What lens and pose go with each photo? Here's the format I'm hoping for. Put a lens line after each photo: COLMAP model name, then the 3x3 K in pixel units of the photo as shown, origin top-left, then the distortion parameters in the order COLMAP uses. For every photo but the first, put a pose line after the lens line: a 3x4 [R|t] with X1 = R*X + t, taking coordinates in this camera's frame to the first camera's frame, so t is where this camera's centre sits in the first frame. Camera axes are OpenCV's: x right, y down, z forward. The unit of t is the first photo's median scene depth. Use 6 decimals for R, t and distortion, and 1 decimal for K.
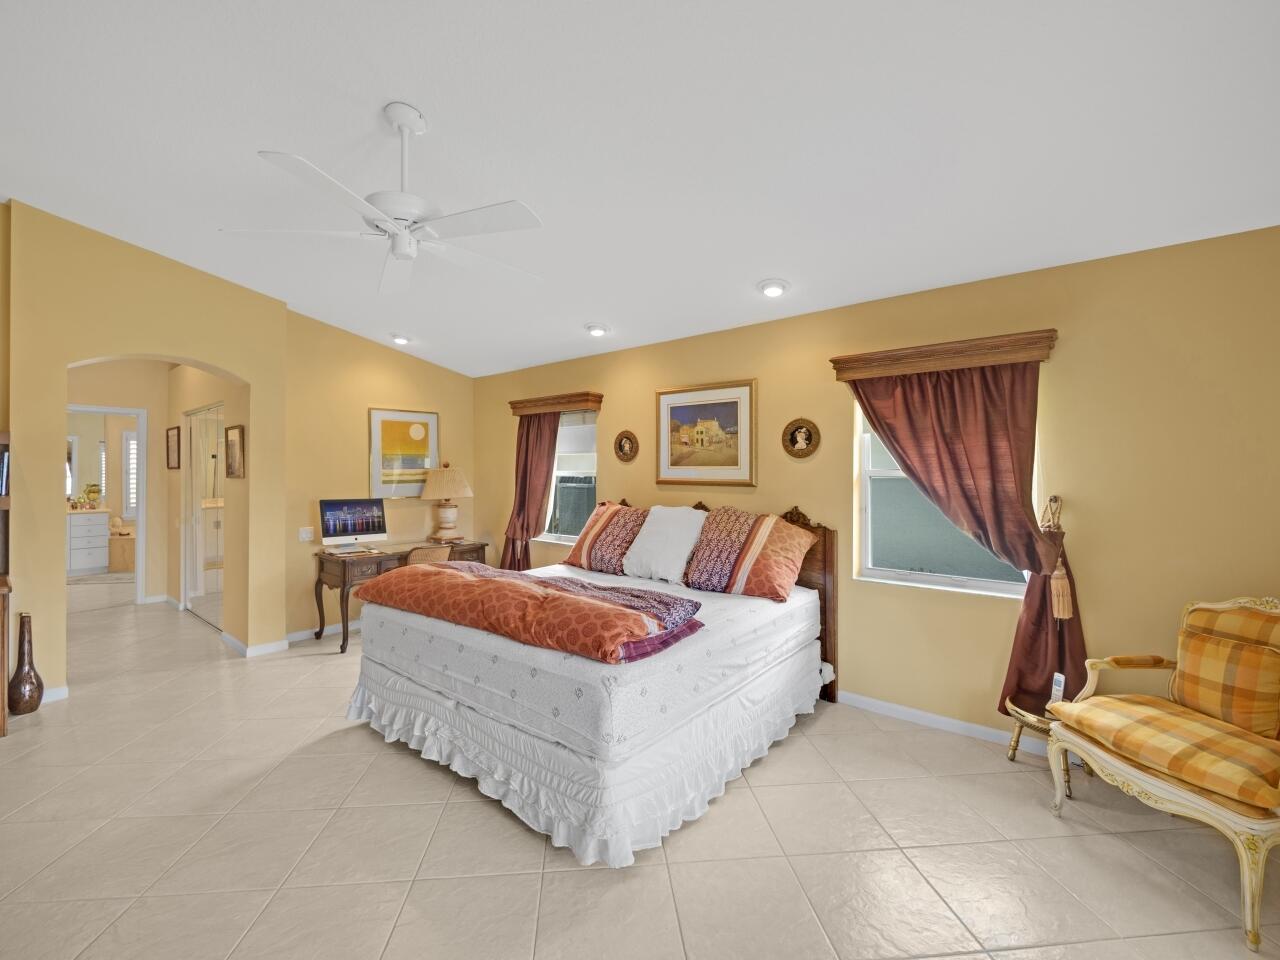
lens RADIAL K [[555.3, 0, 630.3], [0, 555.3, 471.7], [0, 0, 1]] dist [0.004765, 0.001154]
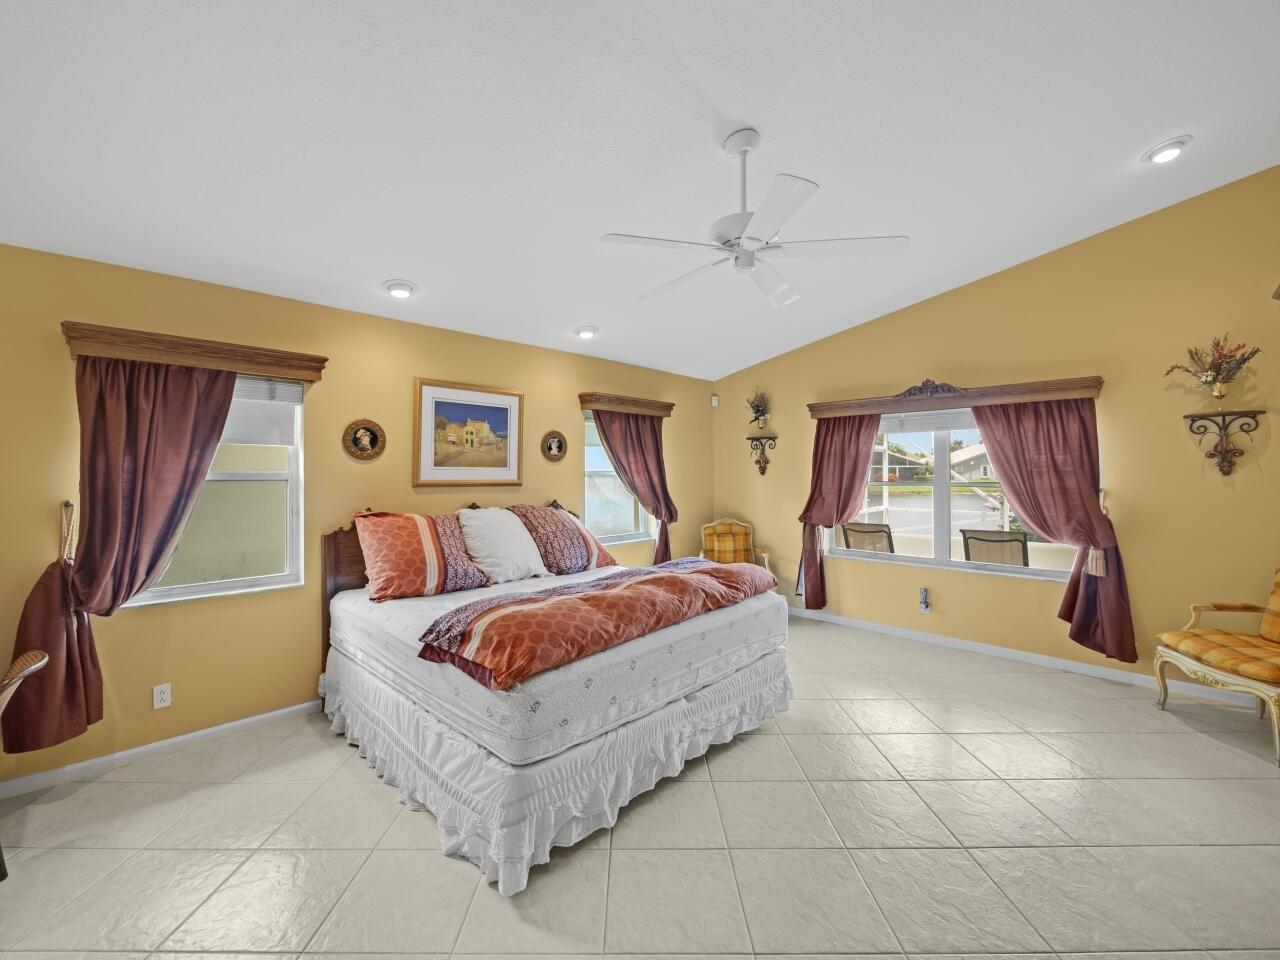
lens RADIAL K [[555.3, 0, 632.2], [0, 555.3, 476.6], [0, 0, 1]] dist [0.004765, 0.001154]
pose [[0.072368, 0.000578, 0.997378, -0.875595], [0.009079, 0.999958, -0.001238, 0.011135], [-0.997337, 0.009145, 0.072360, 0.675111]]
